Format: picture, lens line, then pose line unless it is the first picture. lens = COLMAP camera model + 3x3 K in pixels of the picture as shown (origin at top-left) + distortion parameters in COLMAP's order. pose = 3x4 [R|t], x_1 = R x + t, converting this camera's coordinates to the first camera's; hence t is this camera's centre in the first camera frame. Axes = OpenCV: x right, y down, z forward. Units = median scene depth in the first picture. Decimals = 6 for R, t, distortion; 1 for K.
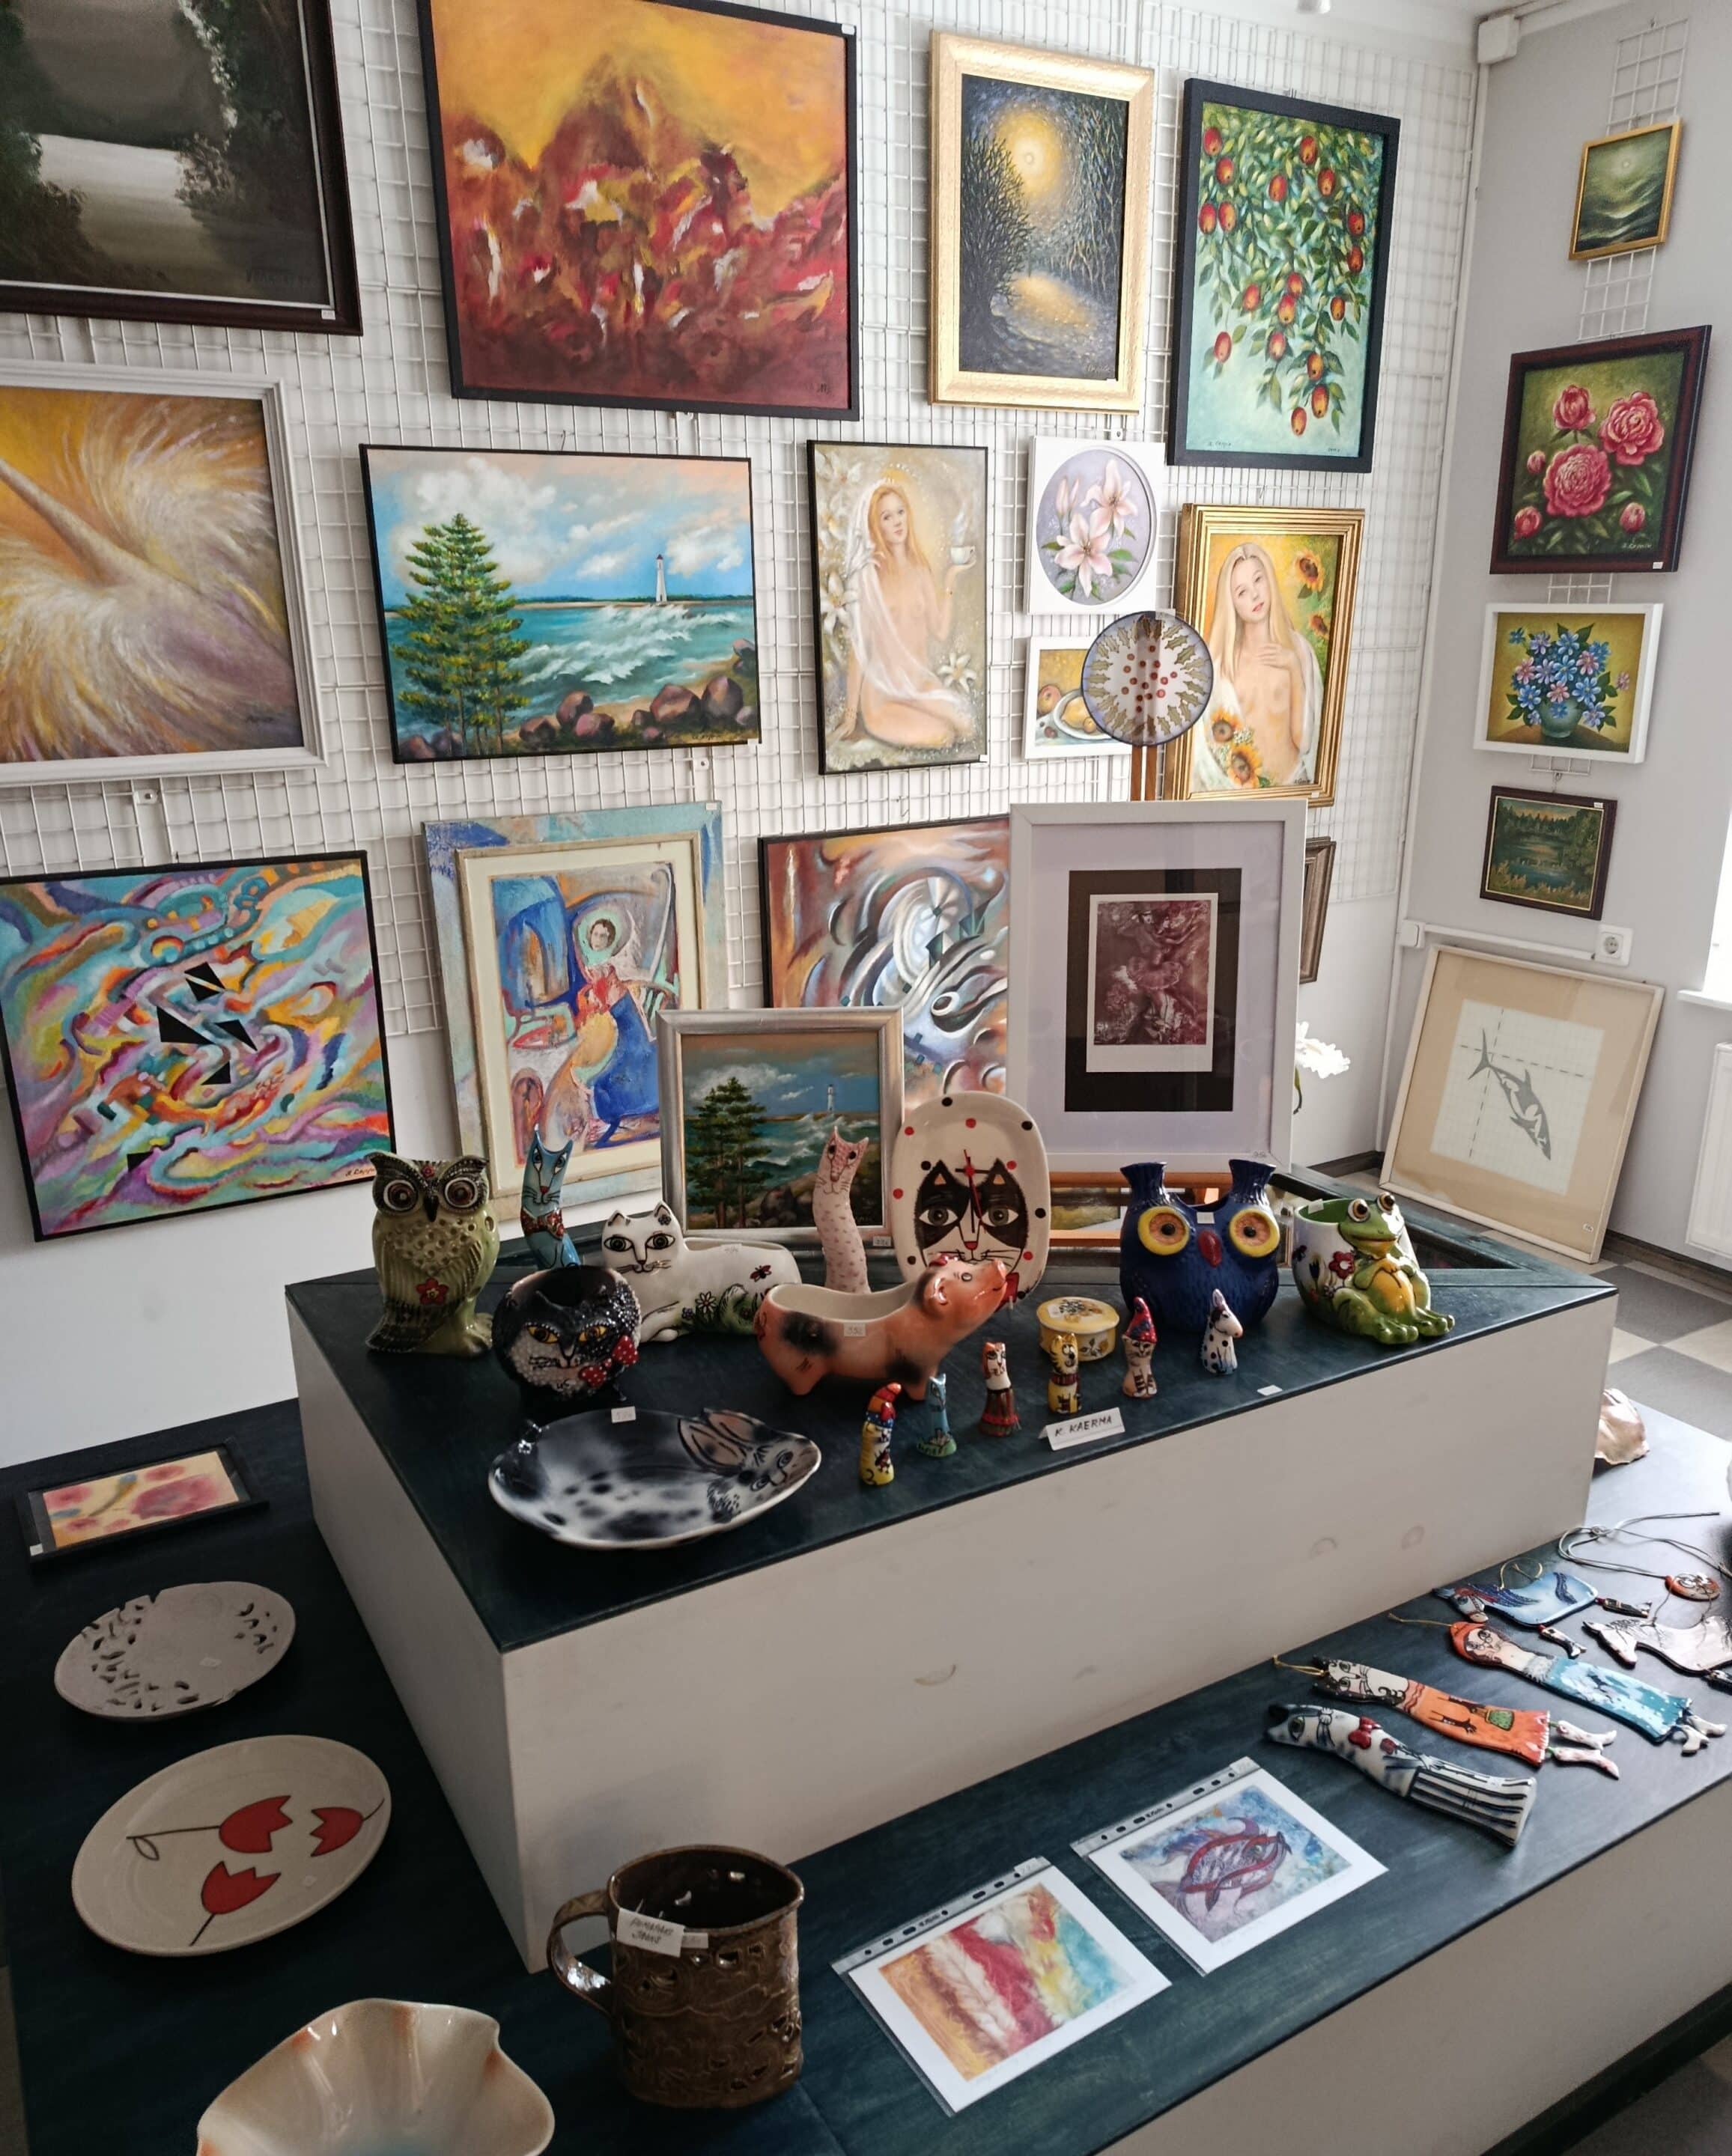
lens RADIAL K [[1644.0, 0, 866.0], [0, 1644.0, 1078.0], [0, 0, 1]] dist [0.143433, -0.210903]
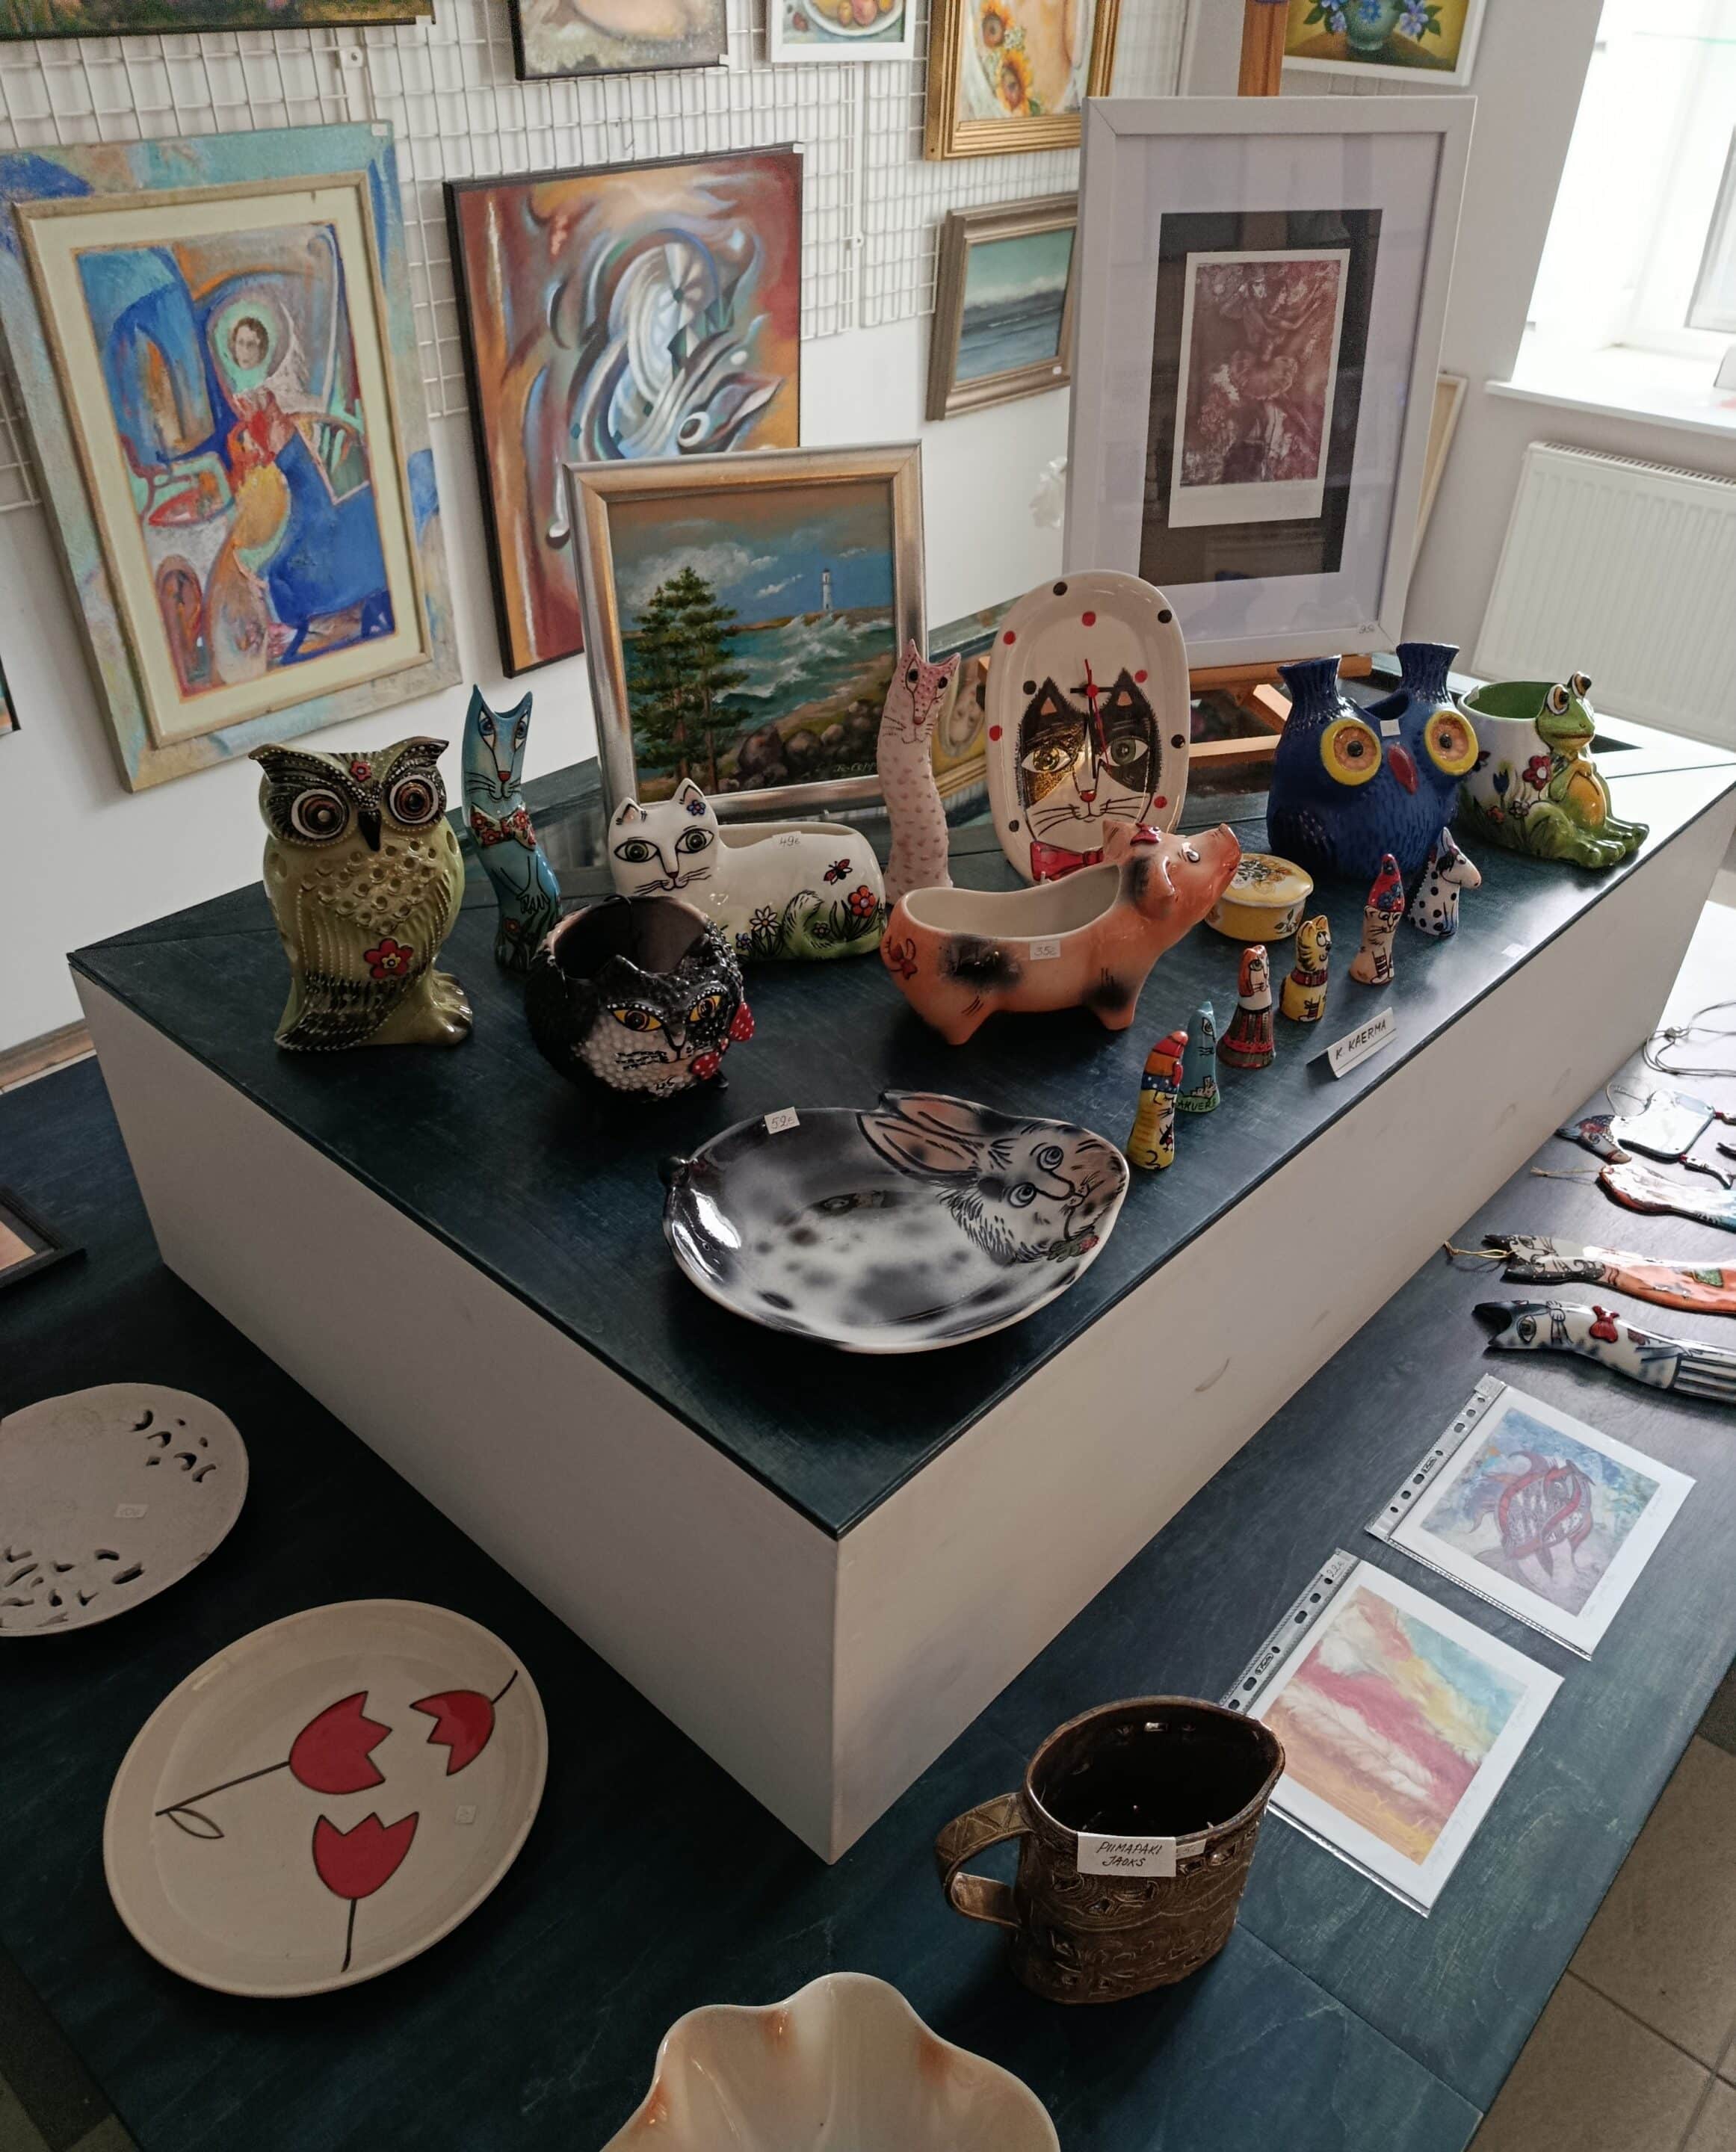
lens RADIAL K [[1707.9, 0, 870.1], [0, 1707.9, 1122.1], [0, 0, 1]] dist [0.020397, -0.021275]
pose [[0.953725, -0.148452, 0.261479, -0.224875], [0.051039, 0.936930, 0.345771, -0.025829], [-0.296318, -0.316425, 0.901150, 0.281218]]
